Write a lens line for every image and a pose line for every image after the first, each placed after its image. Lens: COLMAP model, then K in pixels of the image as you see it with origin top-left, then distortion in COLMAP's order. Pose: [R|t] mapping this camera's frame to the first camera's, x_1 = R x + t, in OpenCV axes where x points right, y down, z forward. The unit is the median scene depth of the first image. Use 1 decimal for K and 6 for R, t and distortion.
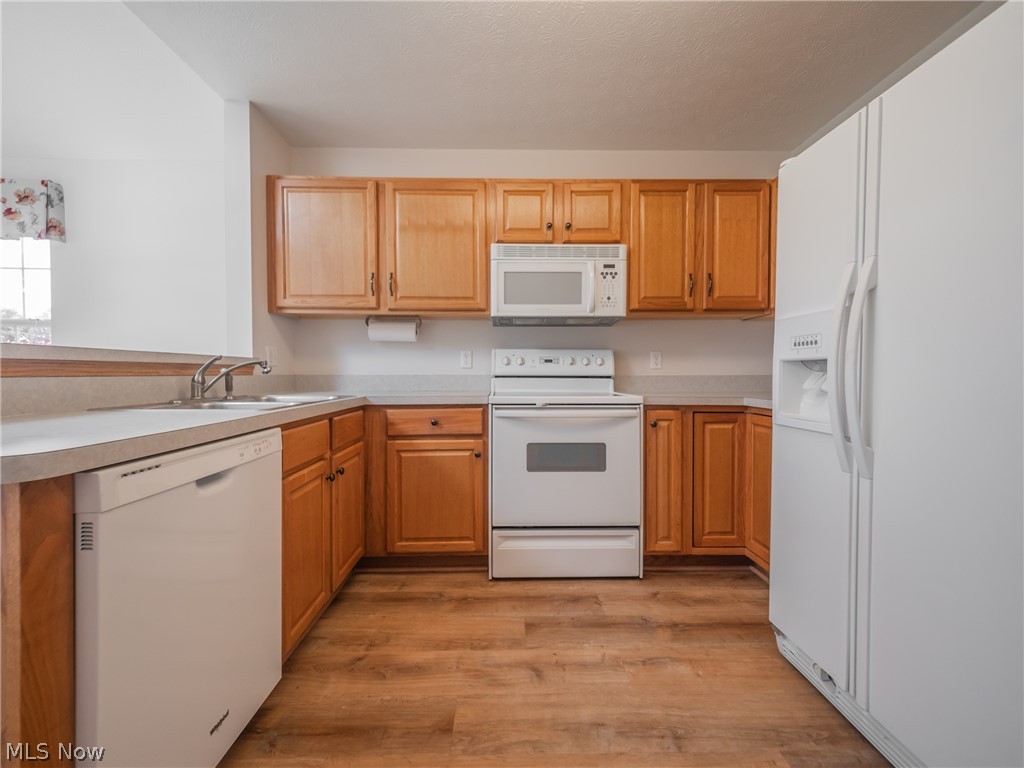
lens RADIAL K [[440.7, 0, 508.9], [0, 440.7, 385.3], [0, 0, 1]] dist [0.030671, -0.005299]
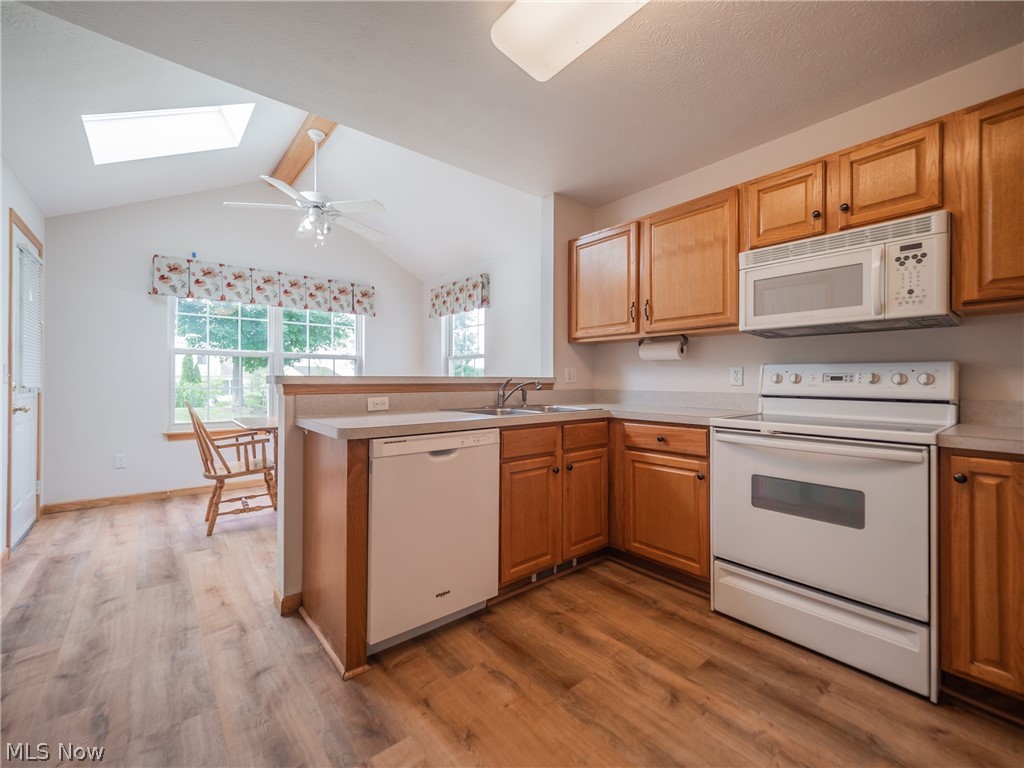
lens RADIAL K [[440.7, 0, 512.5], [0, 440.7, 385.3], [0, 0, 1]] dist [0.030671, -0.005299]
pose [[0.629966, 0.012038, -0.776529, 0.422165], [-0.025727, 0.999655, -0.005374, -0.028372], [0.776196, 0.023363, 0.630058, 0.053089]]
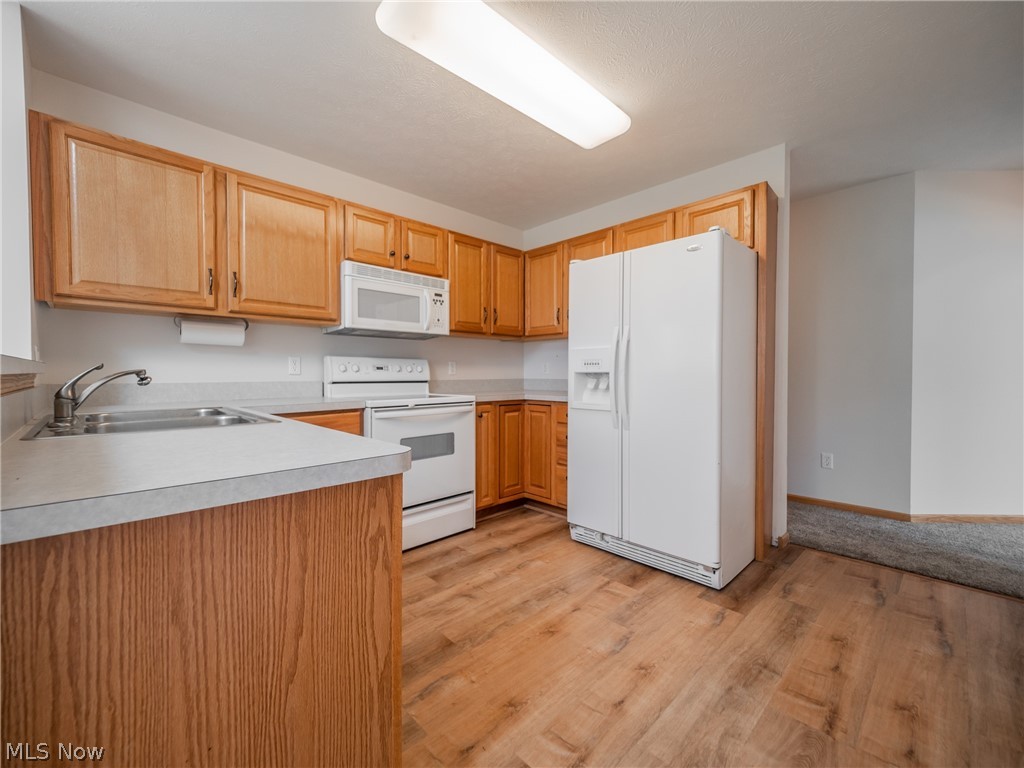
lens RADIAL K [[440.7, 0, 508.3], [0, 440.7, 387.0], [0, 0, 1]] dist [0.030671, -0.005299]
pose [[0.729368, -0.022962, 0.683736, -0.543563], [0.021240, 0.999715, 0.010916, -0.014610], [-0.683792, 0.006561, 0.729648, -0.068997]]
